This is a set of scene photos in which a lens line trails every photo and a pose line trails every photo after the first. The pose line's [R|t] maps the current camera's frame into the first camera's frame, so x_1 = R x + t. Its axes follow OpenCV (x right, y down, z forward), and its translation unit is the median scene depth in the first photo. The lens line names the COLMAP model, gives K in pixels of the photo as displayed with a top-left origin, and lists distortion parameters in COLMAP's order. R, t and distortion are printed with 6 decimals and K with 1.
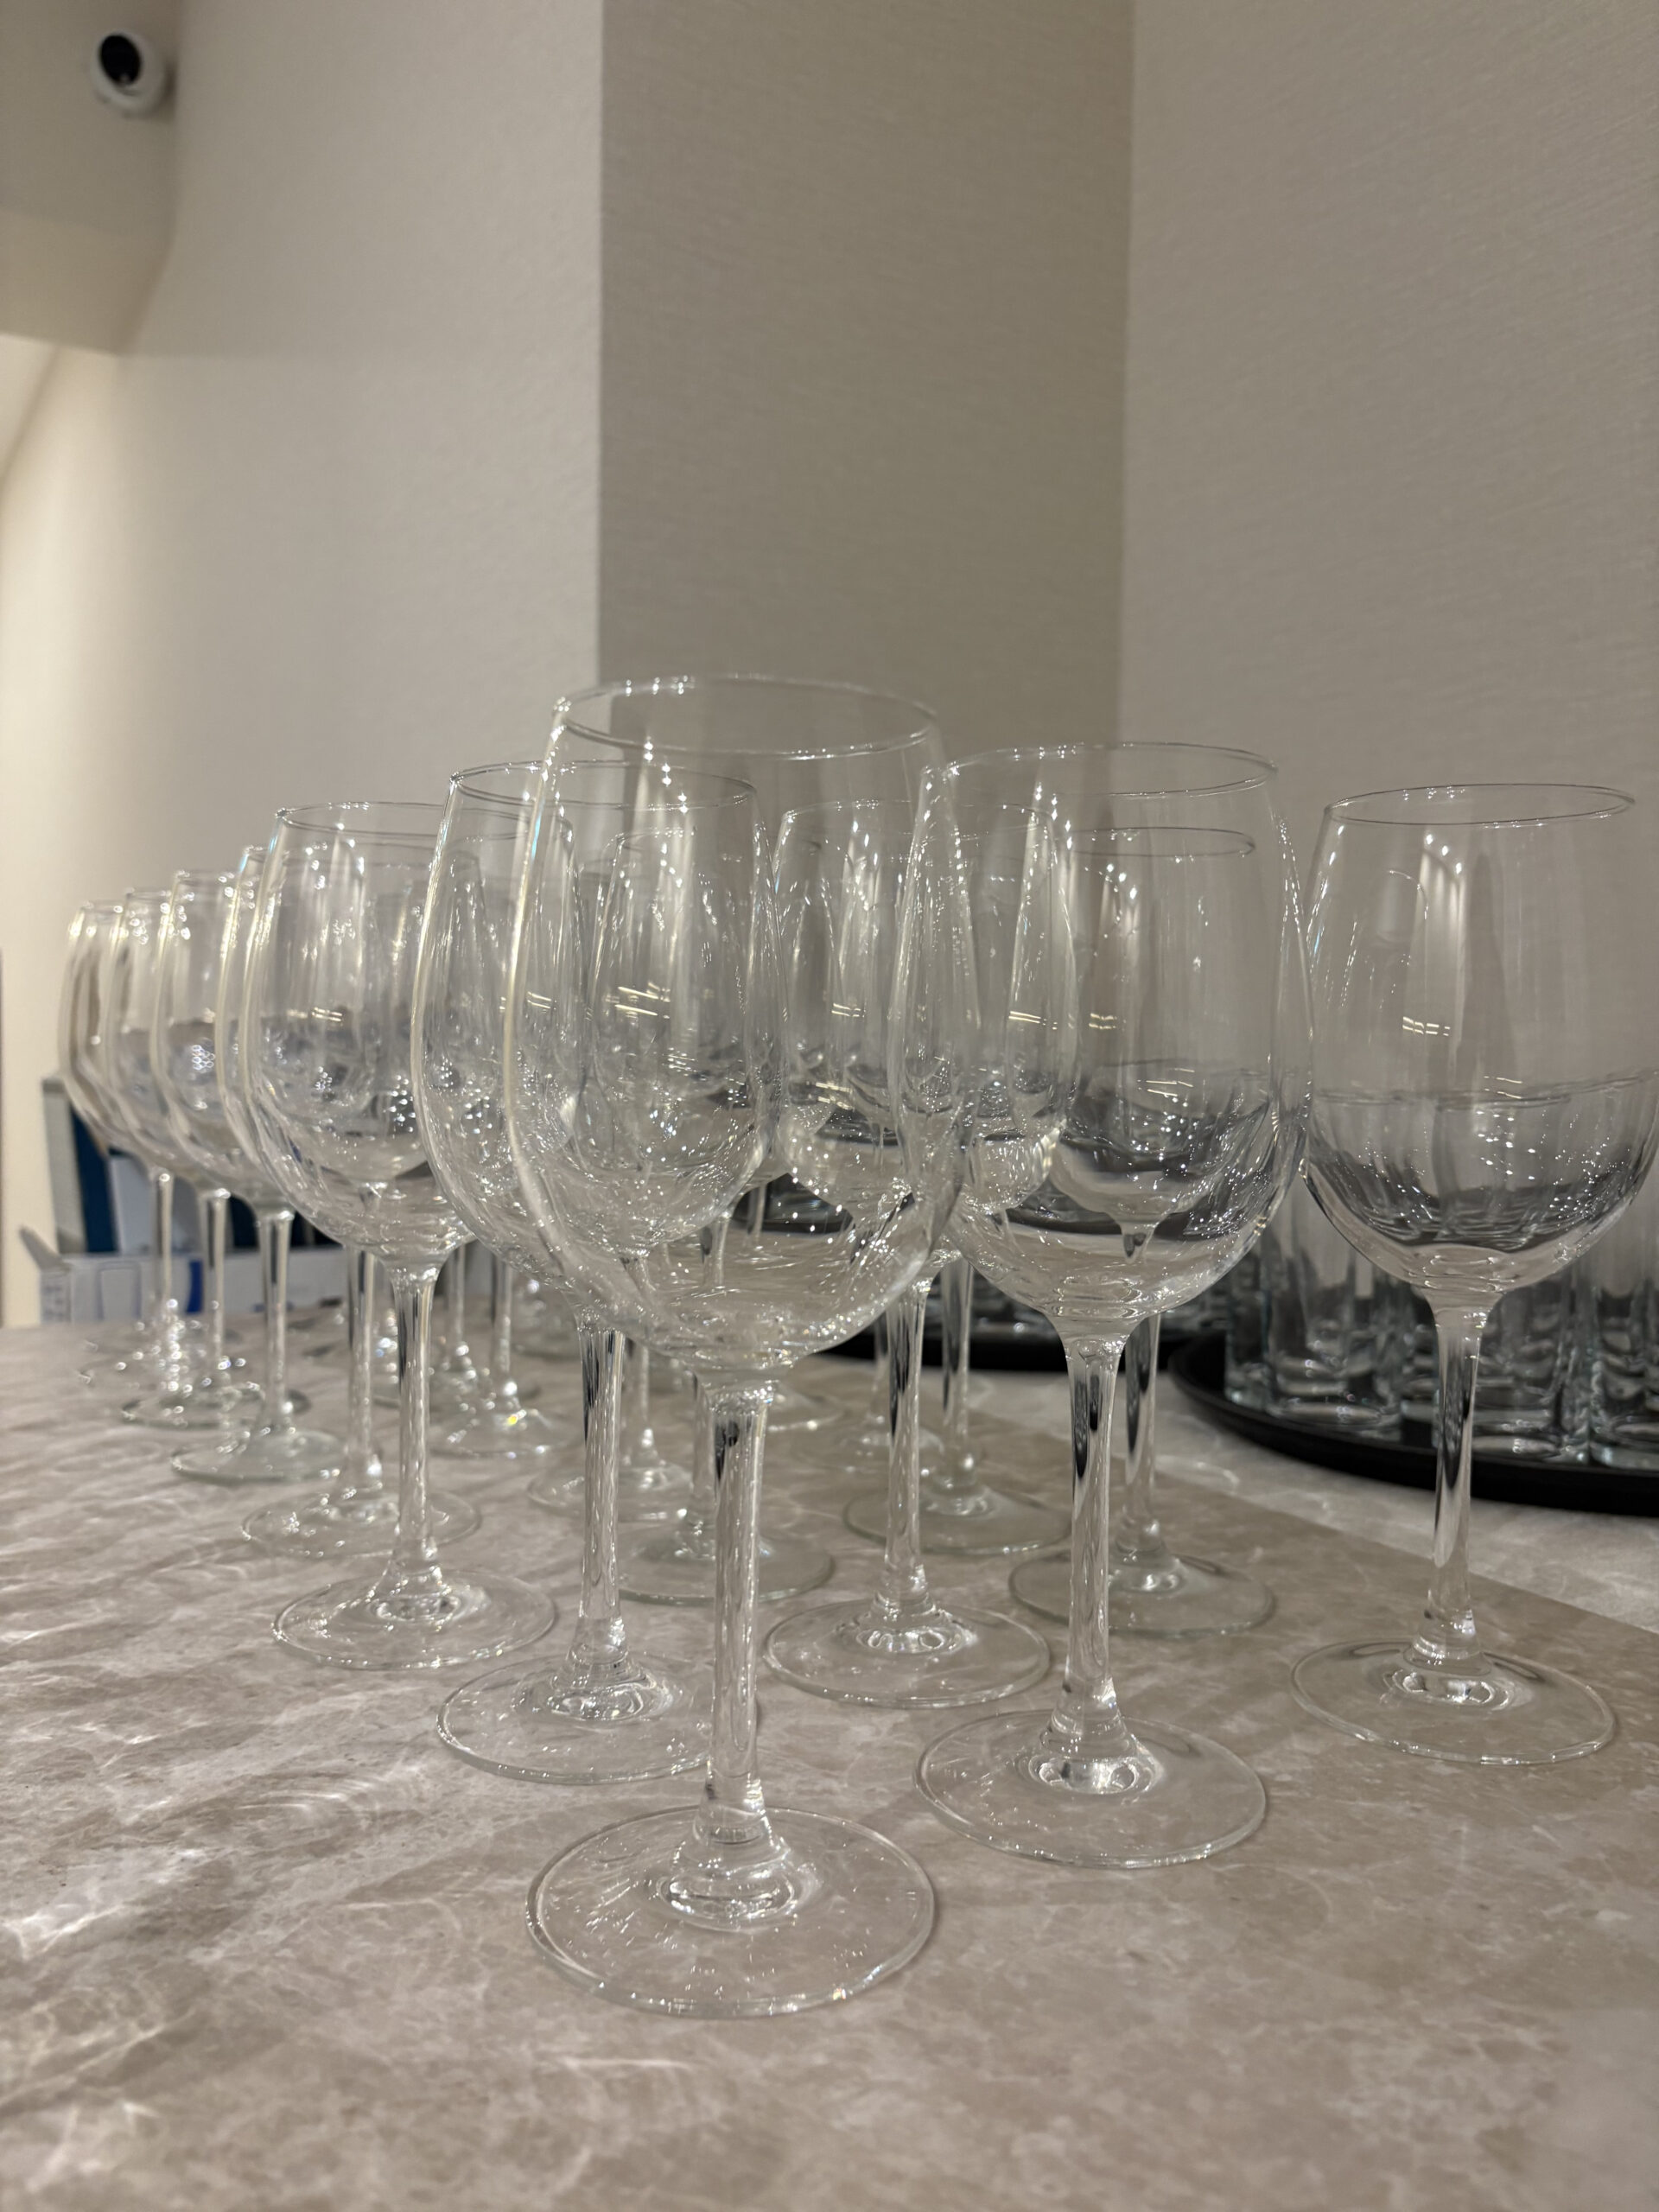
lens RADIAL K [[1693.0, 0, 842.7], [0, 1693.0, 1101.6], [0, 0, 1]] dist [0.028879, -0.037732]
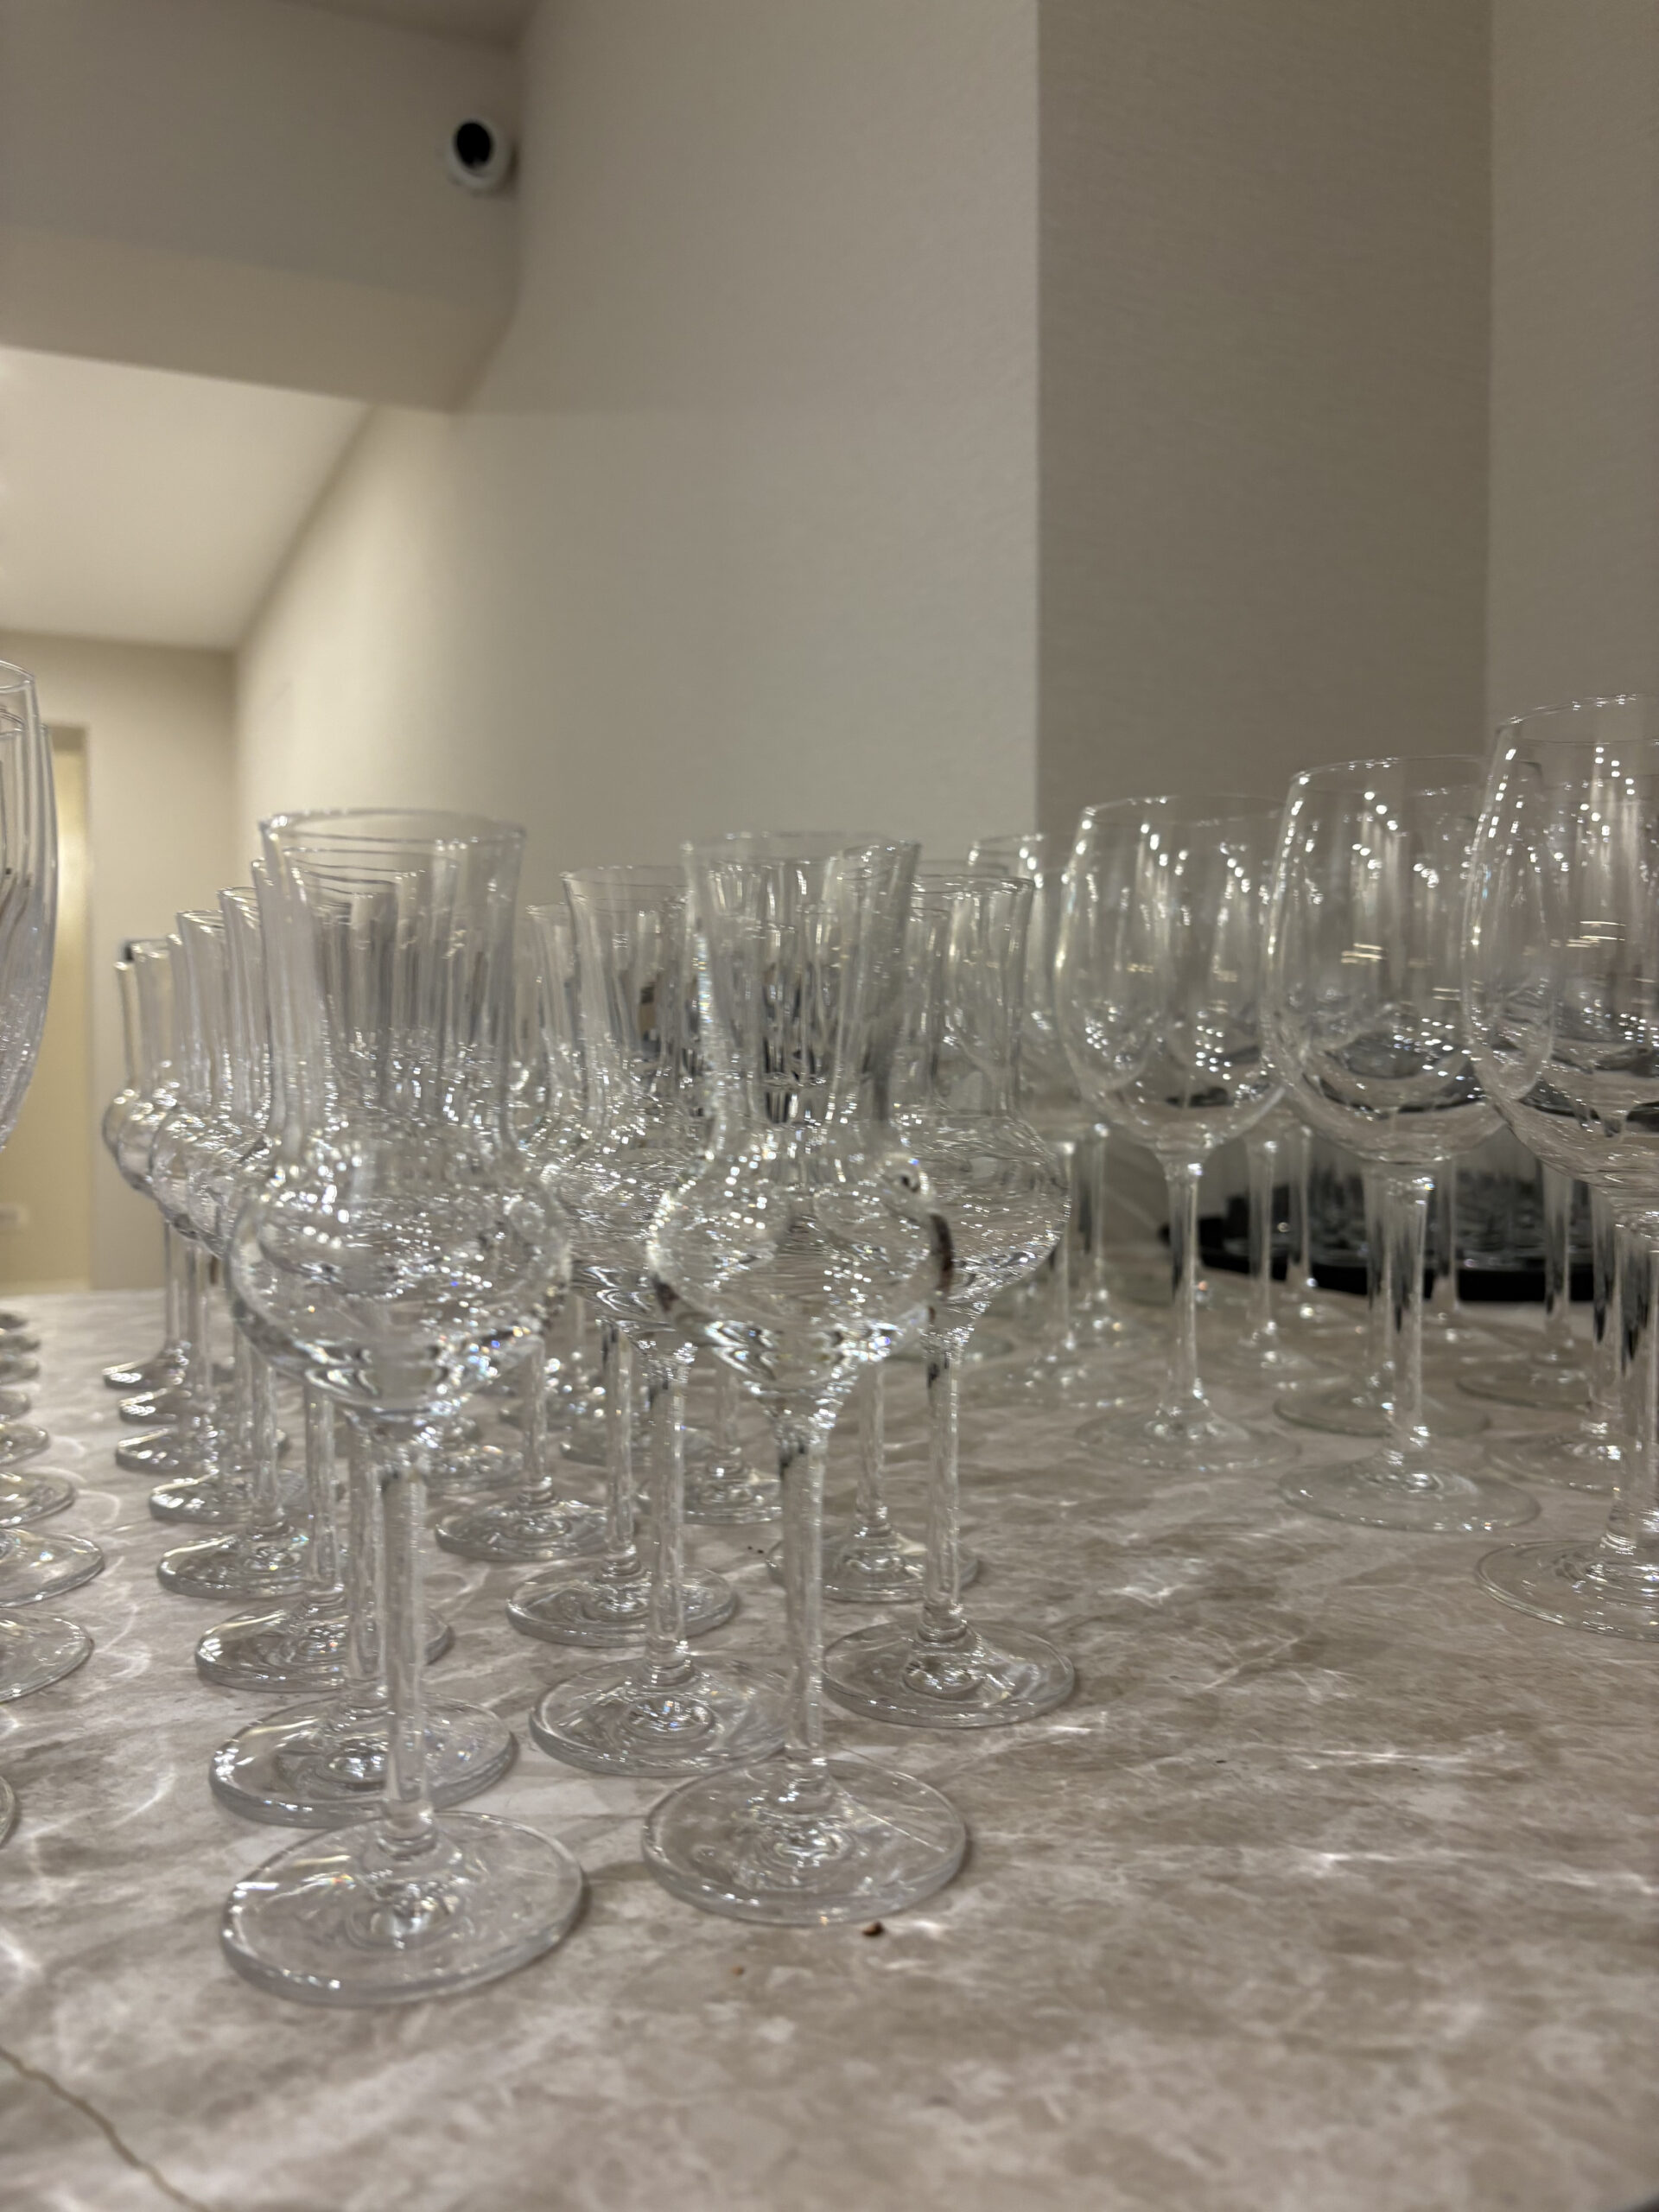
lens RADIAL K [[1693.0, 0, 822.8], [0, 1693.0, 1092.8], [0, 0, 1]] dist [0.028879, -0.037732]
pose [[0.993539, -0.013125, -0.112726, -0.163748], [0.012497, 0.999902, -0.006276, 0.020654], [0.112797, 0.004826, 0.993606, -0.128263]]
